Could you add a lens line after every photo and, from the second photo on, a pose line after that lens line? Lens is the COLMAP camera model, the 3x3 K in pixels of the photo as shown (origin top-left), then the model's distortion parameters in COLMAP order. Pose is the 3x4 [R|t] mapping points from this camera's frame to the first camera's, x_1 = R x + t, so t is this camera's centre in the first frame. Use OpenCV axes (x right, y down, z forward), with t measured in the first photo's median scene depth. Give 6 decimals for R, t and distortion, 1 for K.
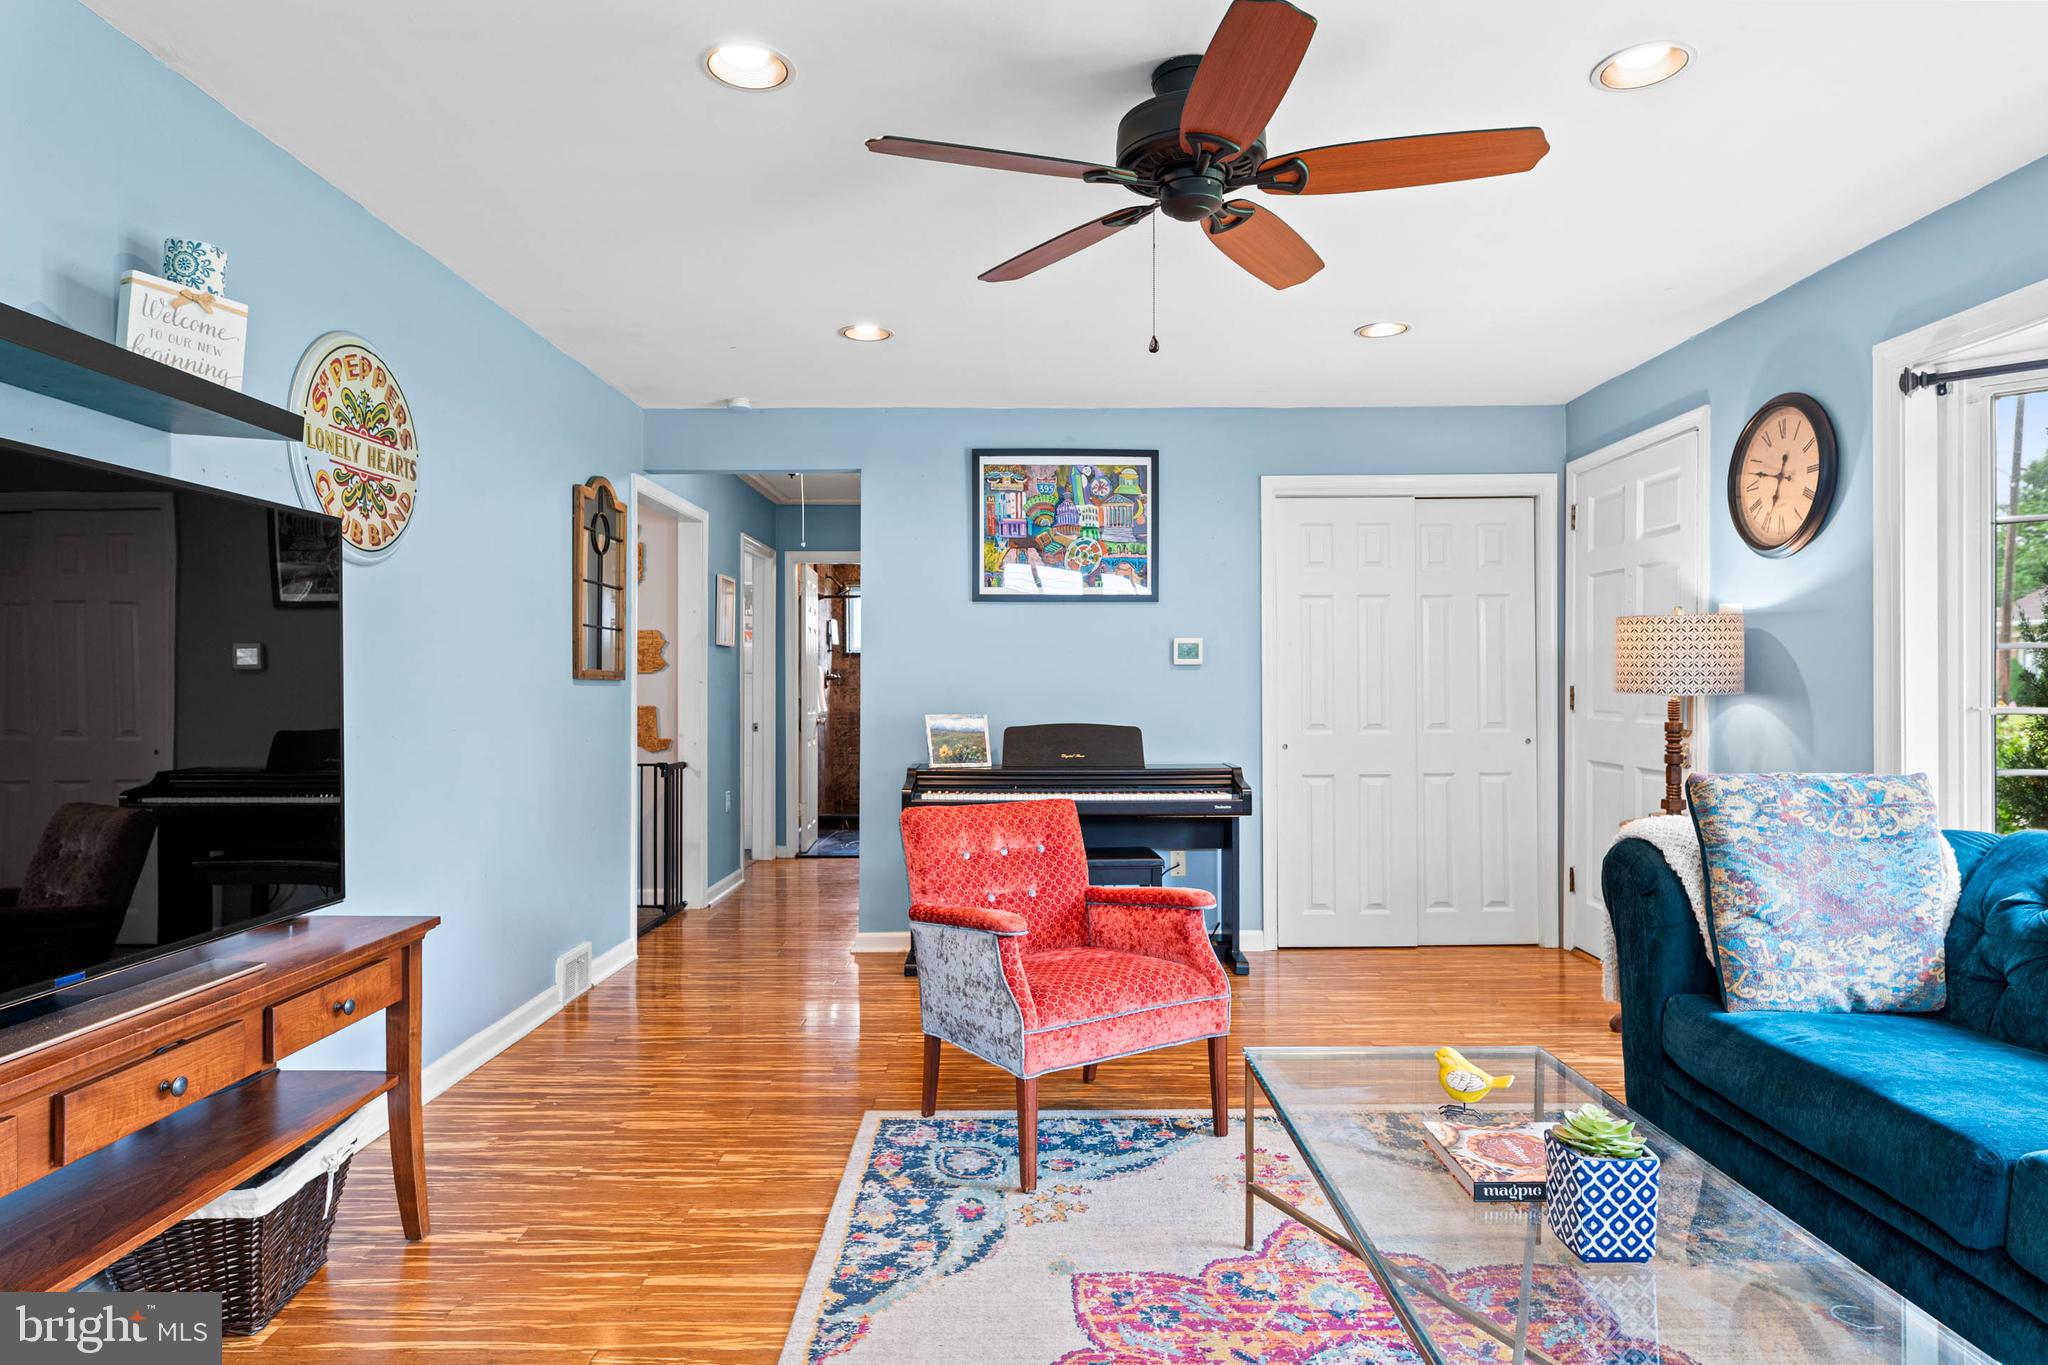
lens RADIAL K [[1184.5, 0, 1029.2], [0, 1184.5, 688.7], [0, 0, 1]] dist [0.005390, 0.001384]
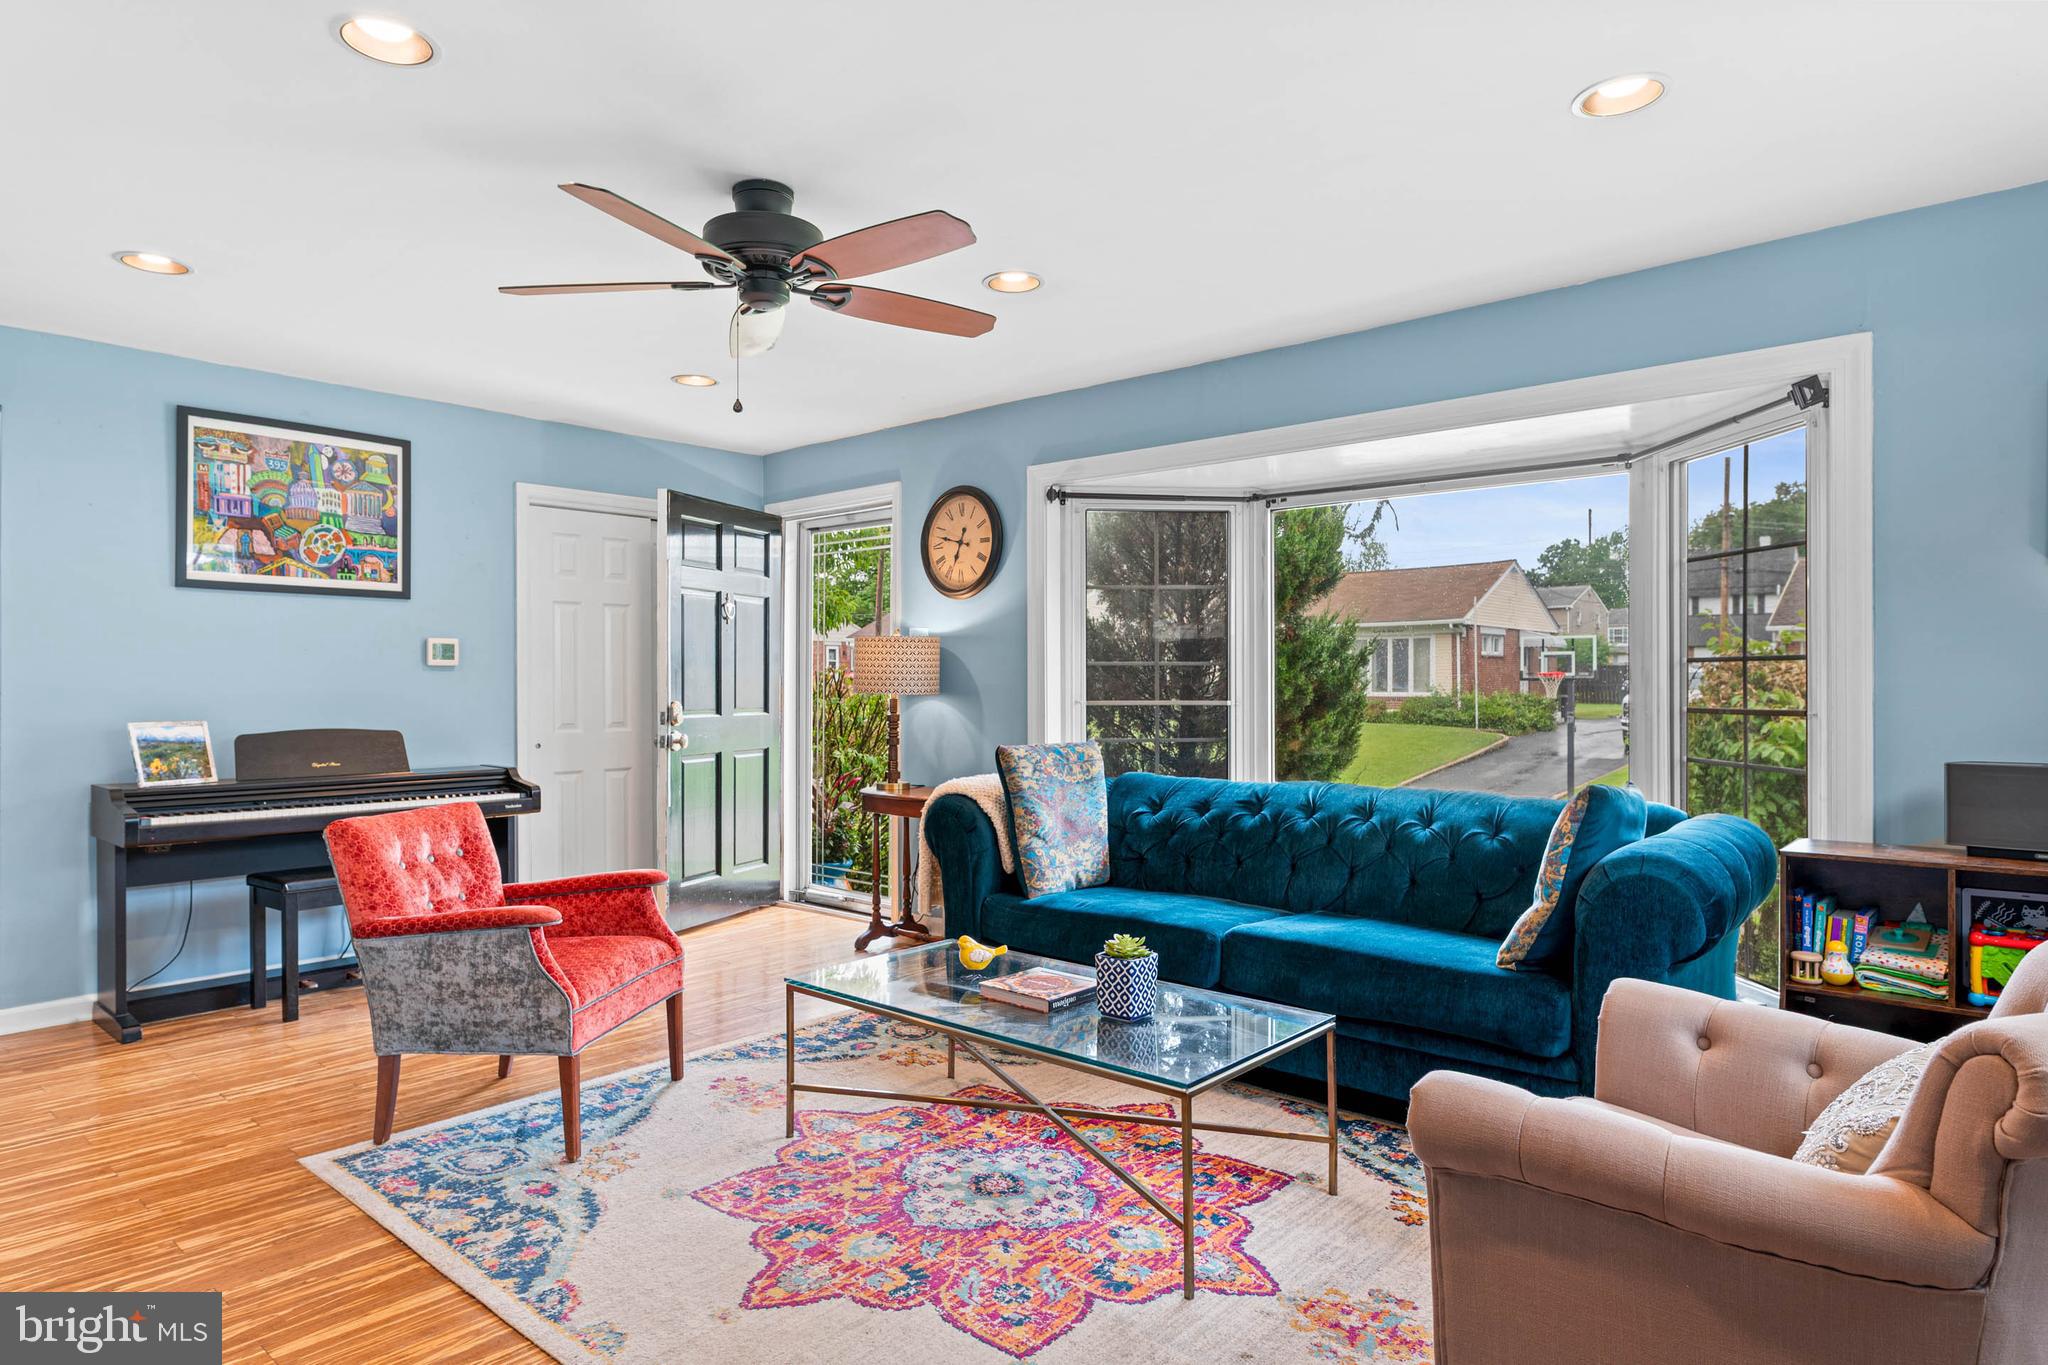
lens RADIAL K [[1184.5, 0, 1040.1], [0, 1184.5, 682.8], [0, 0, 1]] dist [0.005390, 0.001384]
pose [[0.657842, 0.003143, 0.753150, -0.508092], [0.001672, 0.999983, -0.005633, 0.000052], [-0.753154, 0.004965, 0.657825, -0.021716]]
